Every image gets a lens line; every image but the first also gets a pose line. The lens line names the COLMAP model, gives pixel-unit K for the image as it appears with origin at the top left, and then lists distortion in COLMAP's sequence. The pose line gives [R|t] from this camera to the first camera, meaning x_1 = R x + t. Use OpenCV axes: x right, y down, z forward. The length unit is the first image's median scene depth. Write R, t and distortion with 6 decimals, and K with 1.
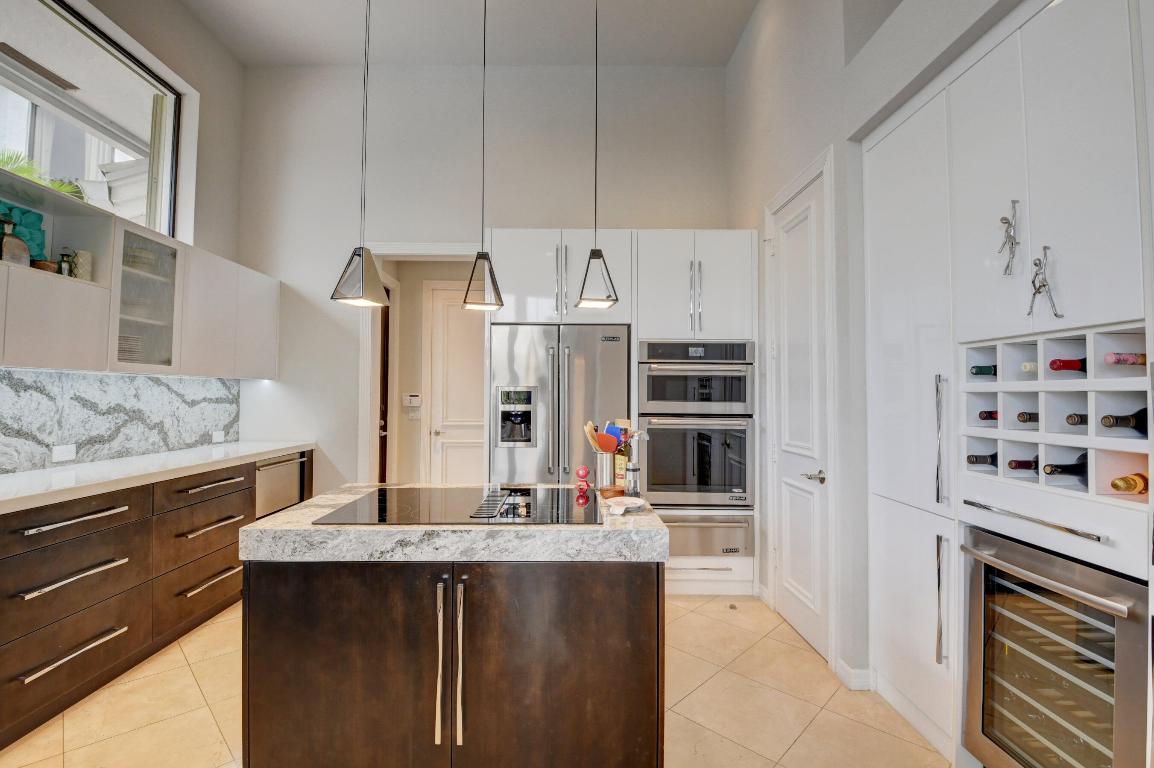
lens RADIAL K [[503.5, 0, 572.0], [0, 503.5, 379.9], [0, 0, 1]] dist [-0.001531, -0.017502]
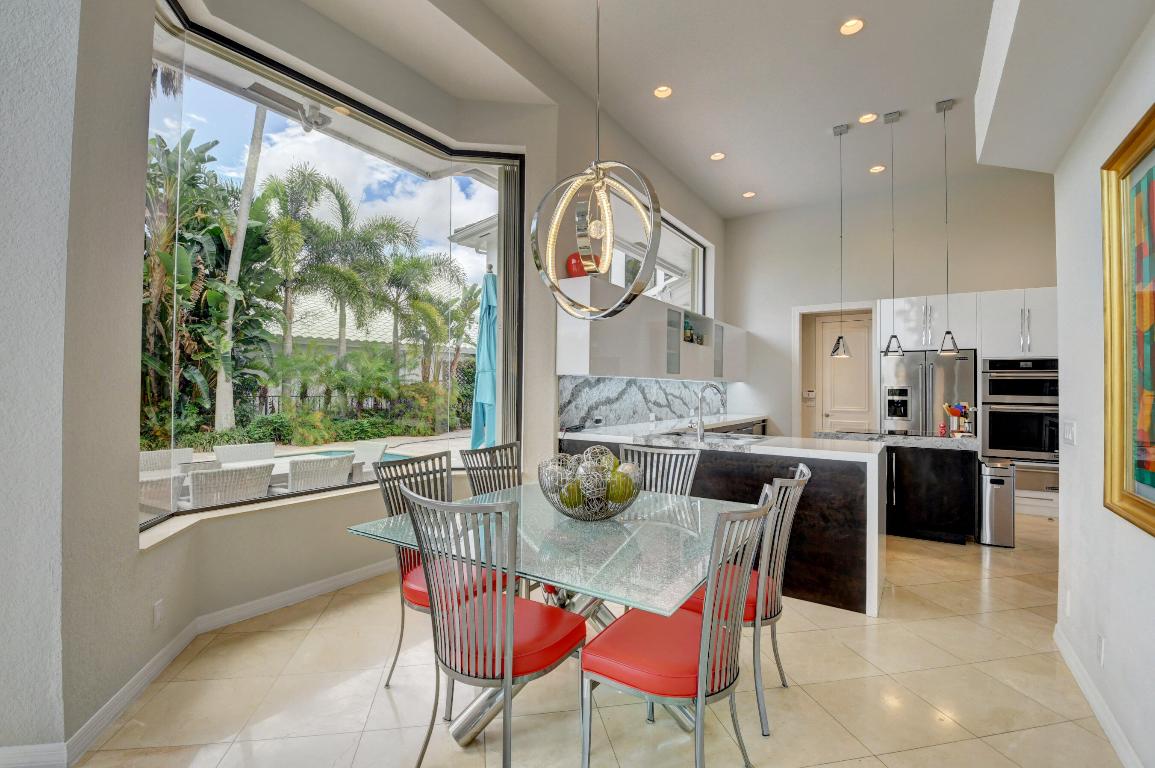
lens RADIAL K [[489.7, 0, 573.0], [0, 489.7, 383.5], [0, 0, 1]] dist [-0.002232, -0.029472]
pose [[0.808363, -0.003534, -0.588674, -0.026172], [0.012528, 0.999859, 0.011200, -0.031866], [0.588551, -0.016428, 0.808293, -1.119887]]
